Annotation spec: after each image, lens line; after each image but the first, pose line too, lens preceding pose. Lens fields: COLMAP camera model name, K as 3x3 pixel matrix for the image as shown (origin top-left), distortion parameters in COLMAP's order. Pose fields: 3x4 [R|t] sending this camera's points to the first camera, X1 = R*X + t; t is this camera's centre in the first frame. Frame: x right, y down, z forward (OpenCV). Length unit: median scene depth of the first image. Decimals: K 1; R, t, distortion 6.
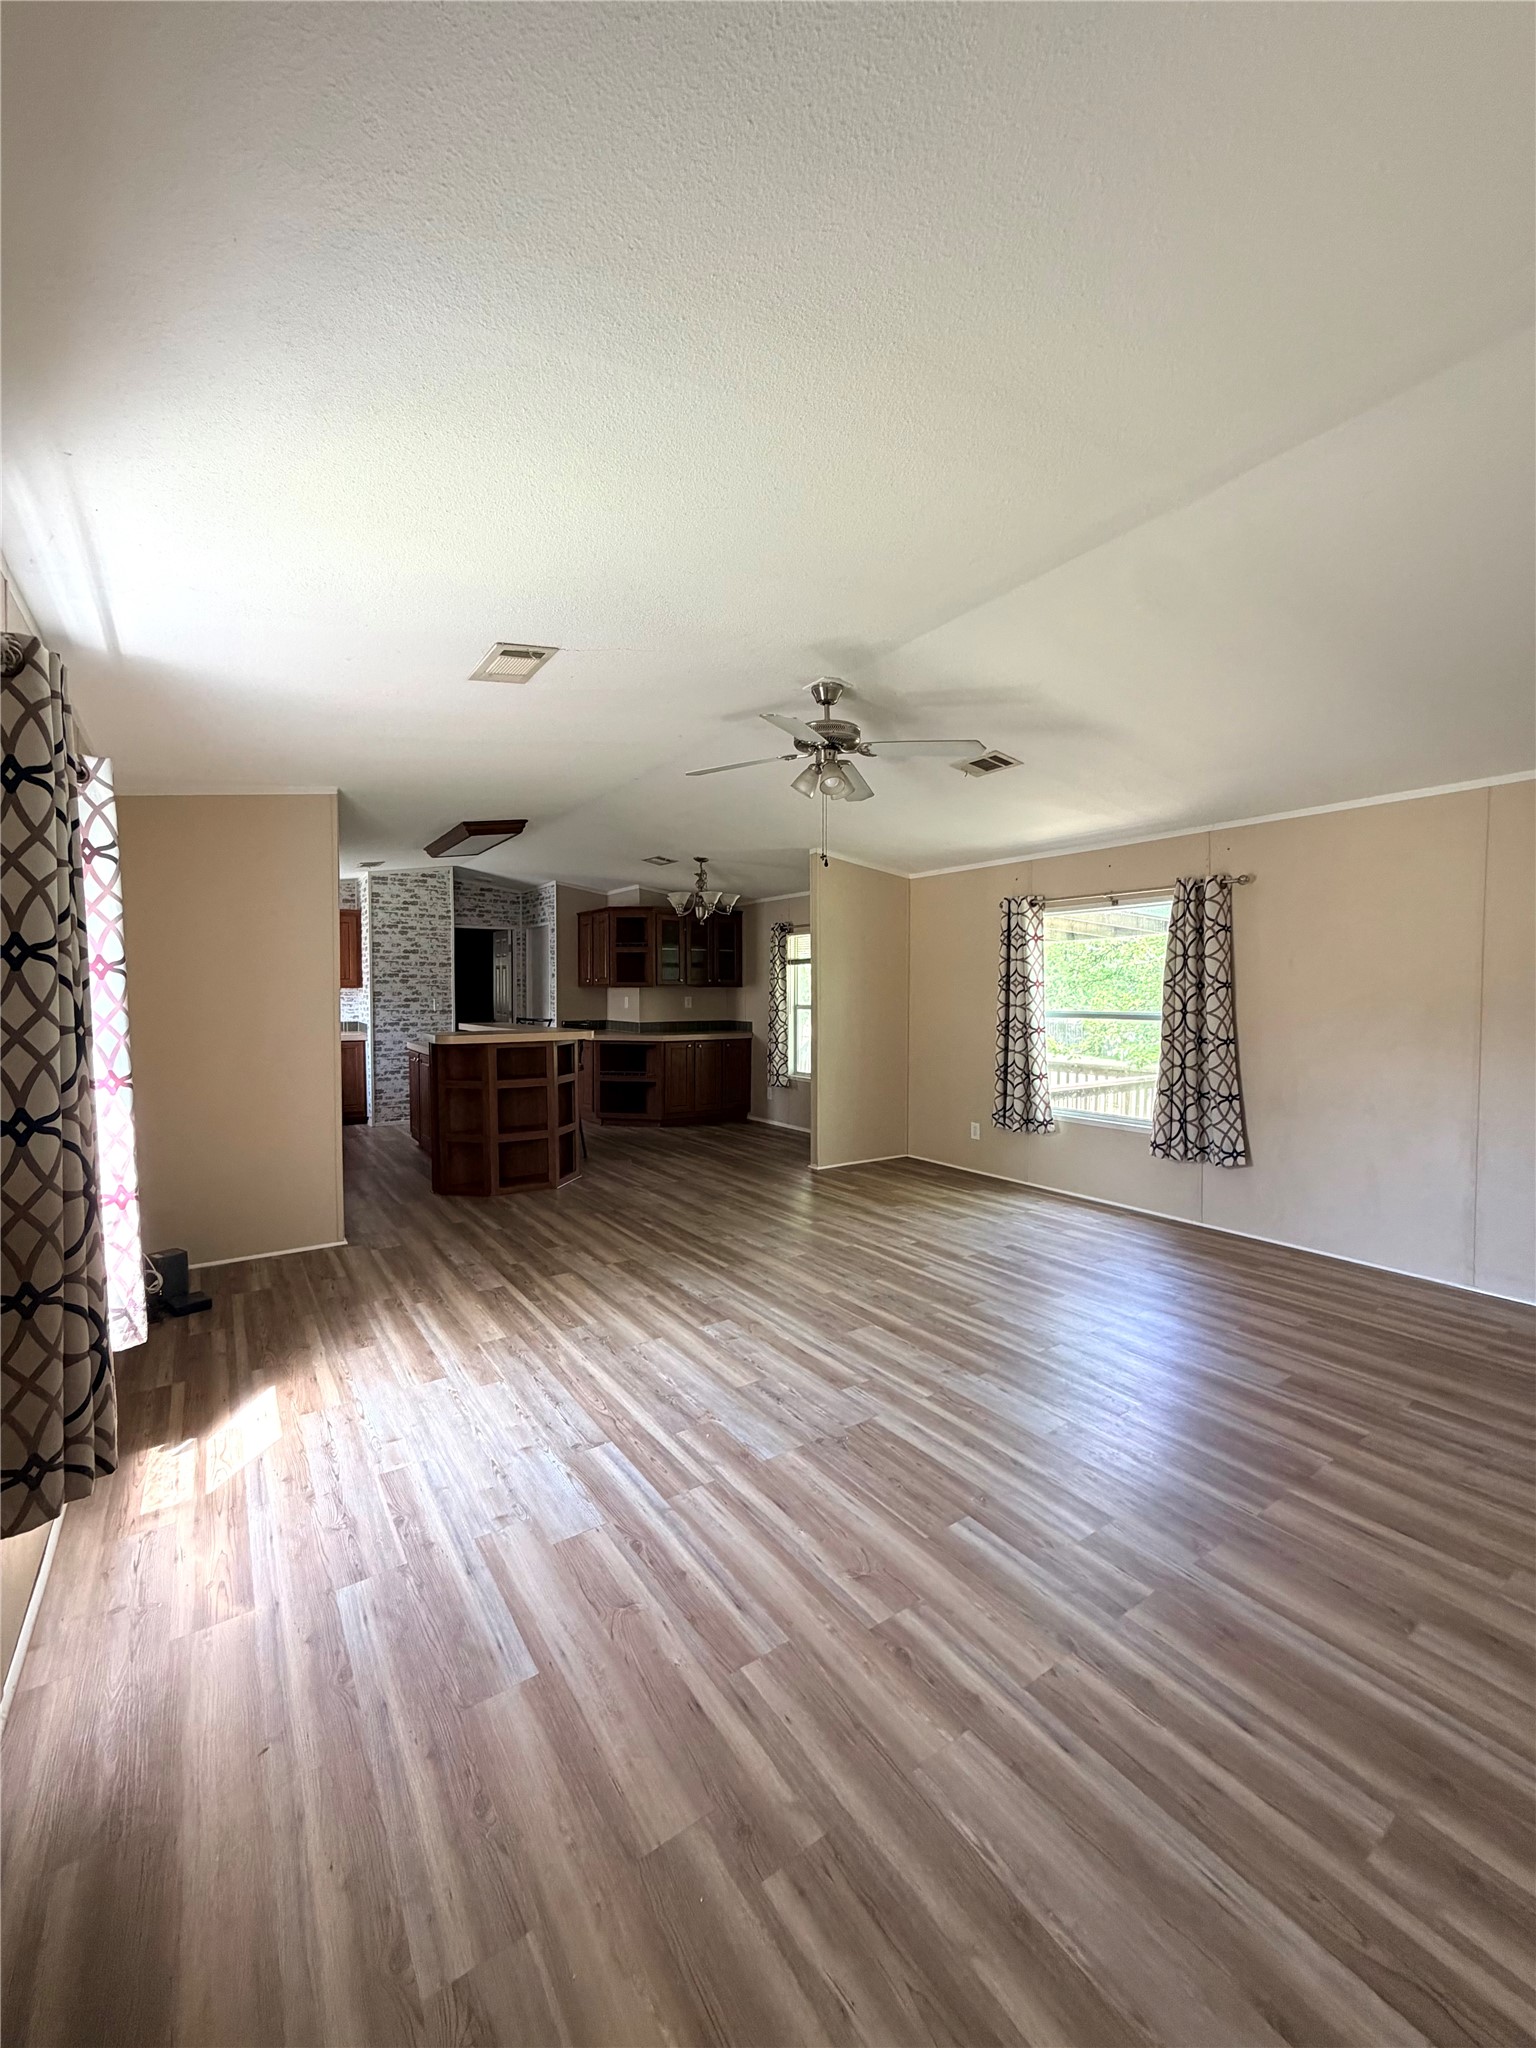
lens RADIAL K [[817.9, 0, 768.0], [0, 817.9, 1024.0], [0, 0, 1]] dist [0.001512, 0.000223]
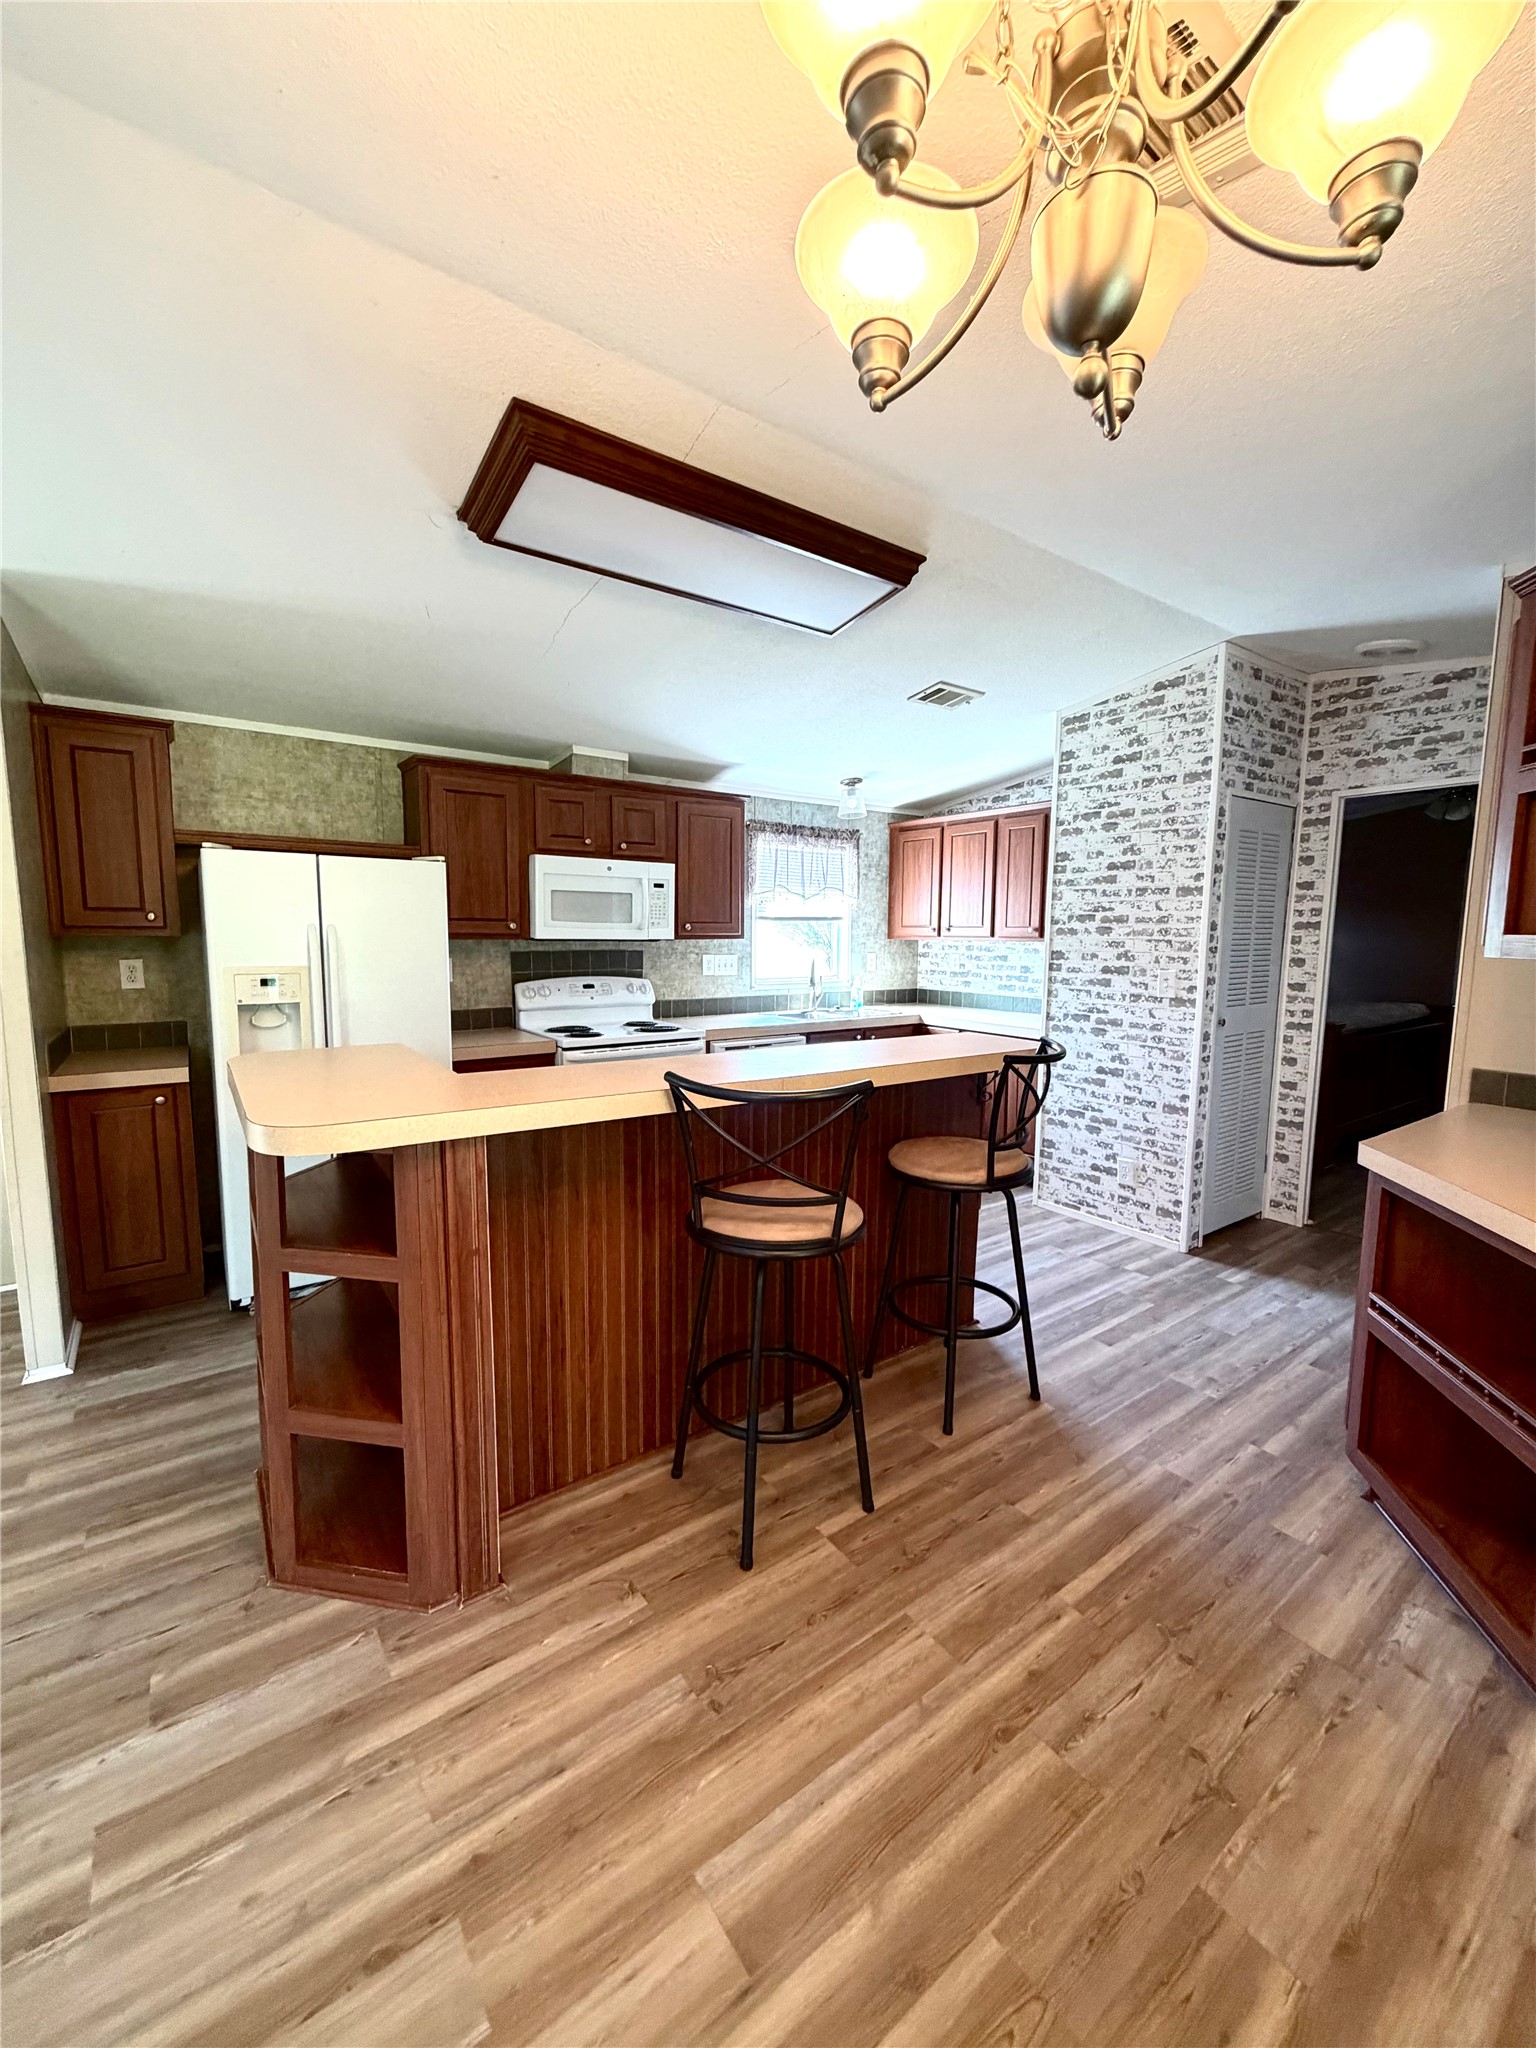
lens RADIAL K [[821.0, 0, 766.7], [0, 821.0, 1021.3], [0, 0, 1]] dist [0.004842, 0.000219]
pose [[0.030319, 0.111722, -0.993277, 0.074717], [-0.053291, 0.992501, 0.110008, -0.108544], [0.998119, 0.049597, 0.036045, 2.045222]]
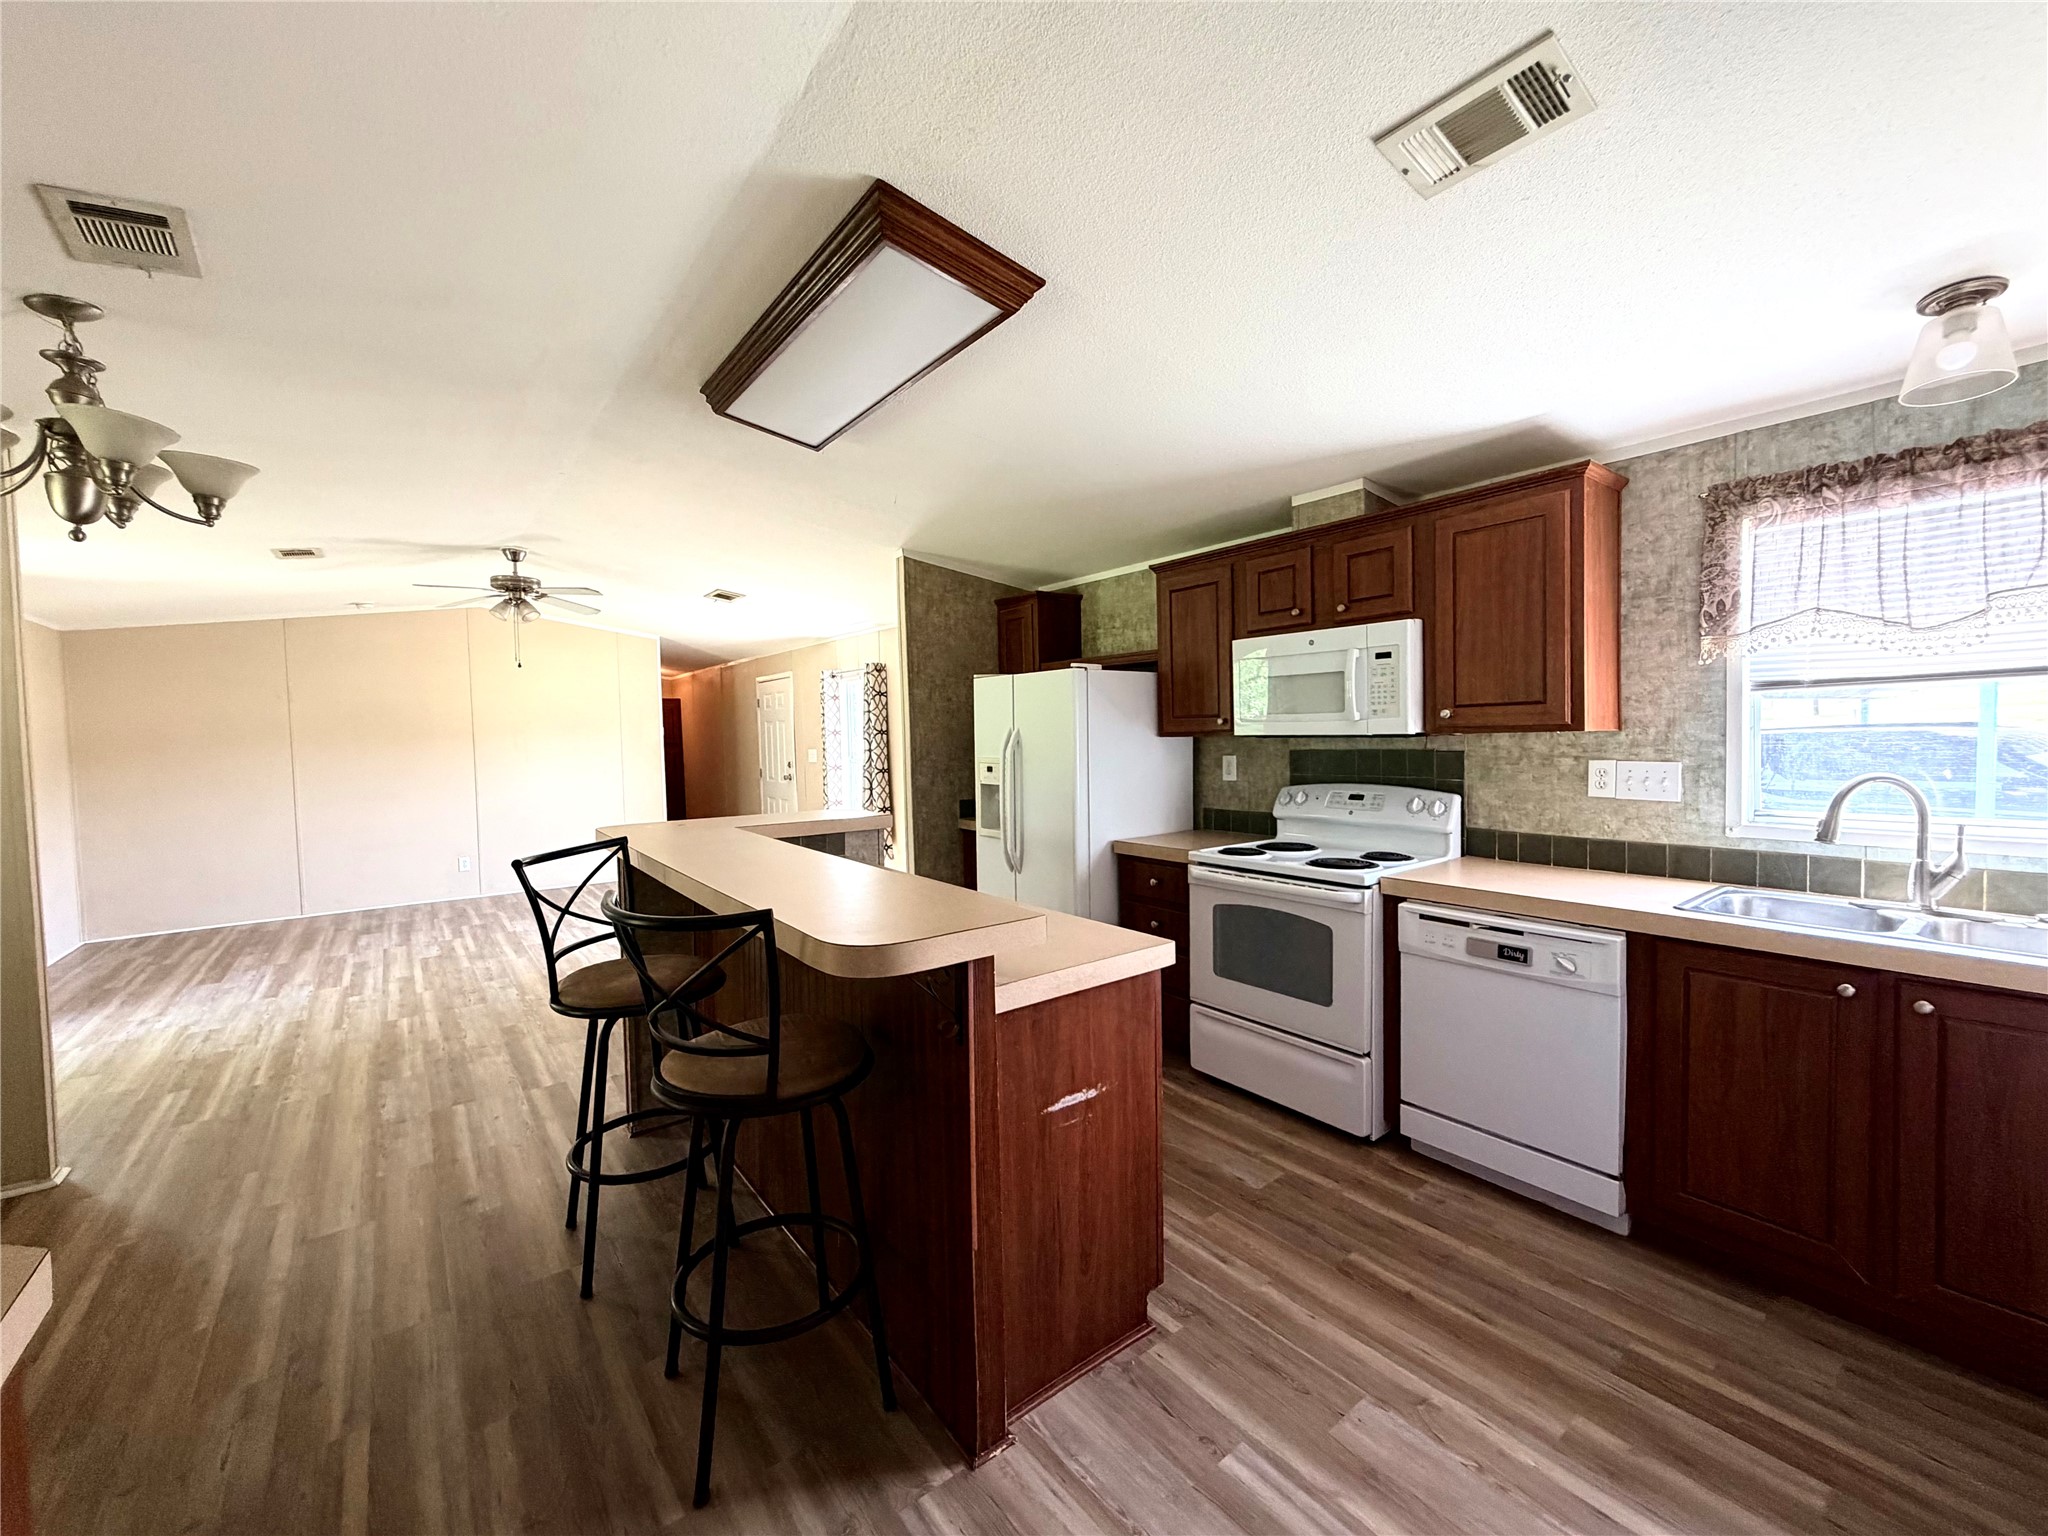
lens RADIAL K [[817.9, 0, 1021.4], [0, 817.9, 771.0], [0, 0, 1]] dist [0.001512, 0.000223]
pose [[-0.998119, 0.021758, -0.057321, -0.838048], [0.016509, 0.995758, 0.090514, -0.133187], [0.059048, 0.089397, -0.994244, 2.799821]]
